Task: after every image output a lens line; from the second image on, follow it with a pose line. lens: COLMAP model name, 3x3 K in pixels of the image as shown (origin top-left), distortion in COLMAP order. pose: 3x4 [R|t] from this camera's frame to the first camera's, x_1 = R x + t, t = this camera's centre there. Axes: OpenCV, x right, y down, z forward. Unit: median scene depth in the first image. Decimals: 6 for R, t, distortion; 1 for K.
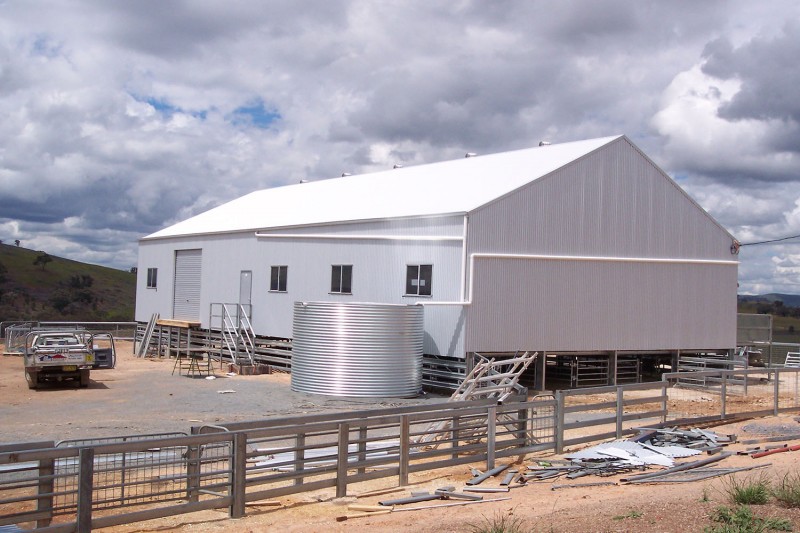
lens RADIAL K [[951.4, 0, 400.0], [0, 951.4, 266.5], [0, 0, 1]] dist [-0.137129, 0.218213]
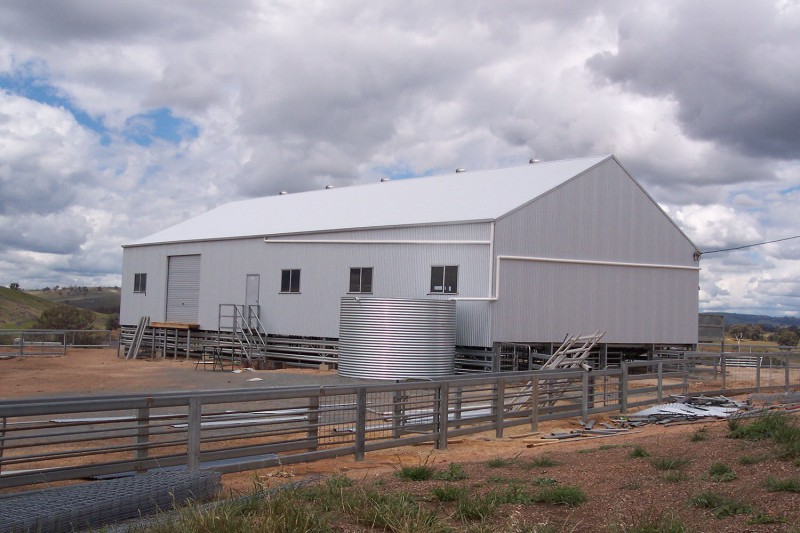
lens RADIAL K [[951.4, 0, 400.0], [0, 951.4, 266.5], [0, 0, 1]] dist [-0.137129, 0.218213]
pose [[0.992595, 0.006387, 0.121305, -0.147076], [-0.004043, 0.999801, -0.019559, 0.018510], [-0.121406, 0.018924, 0.992423, -0.094901]]
